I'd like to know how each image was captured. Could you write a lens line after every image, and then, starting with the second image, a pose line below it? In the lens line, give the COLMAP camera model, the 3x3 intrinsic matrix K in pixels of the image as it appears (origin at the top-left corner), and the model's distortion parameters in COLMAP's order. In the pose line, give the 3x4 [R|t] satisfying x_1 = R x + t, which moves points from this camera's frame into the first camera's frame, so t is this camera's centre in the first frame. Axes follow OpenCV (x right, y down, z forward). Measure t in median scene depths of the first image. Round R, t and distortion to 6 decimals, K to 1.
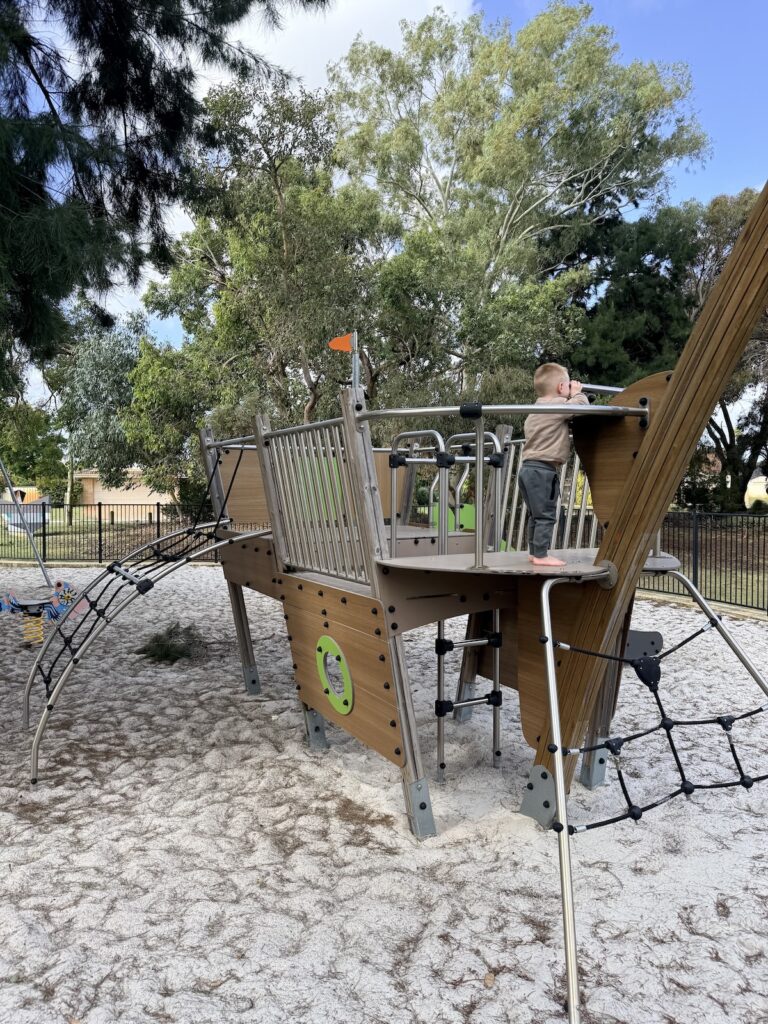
lens RADIAL K [[714.3, 0, 383.1], [0, 714.3, 488.2], [0, 0, 1]] dist [0.041350, -0.068299]
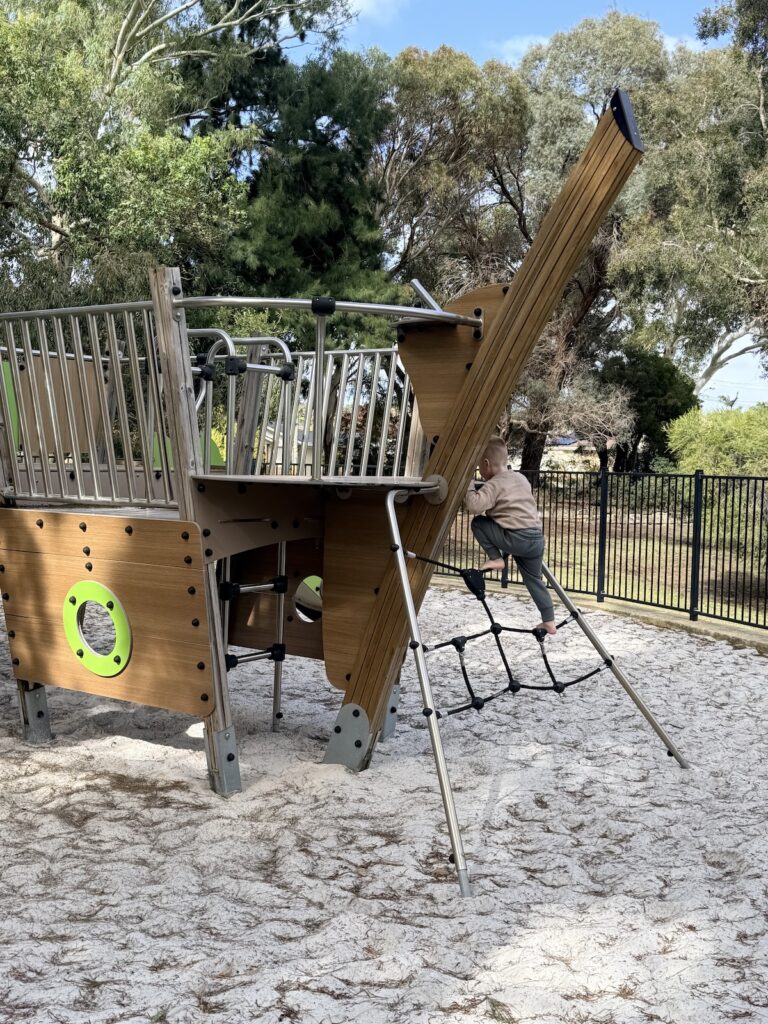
lens RADIAL K [[1163.8, 0, 384.0], [0, 1163.8, 512.0], [0, 0, 1]] dist [0.142051, -0.532407]
pose [[0.897121, 0.006183, 0.441741, -0.412439], [-0.024523, 0.999057, 0.035819, 0.088924], [-0.441104, -0.042967, 0.896427, -0.350651]]
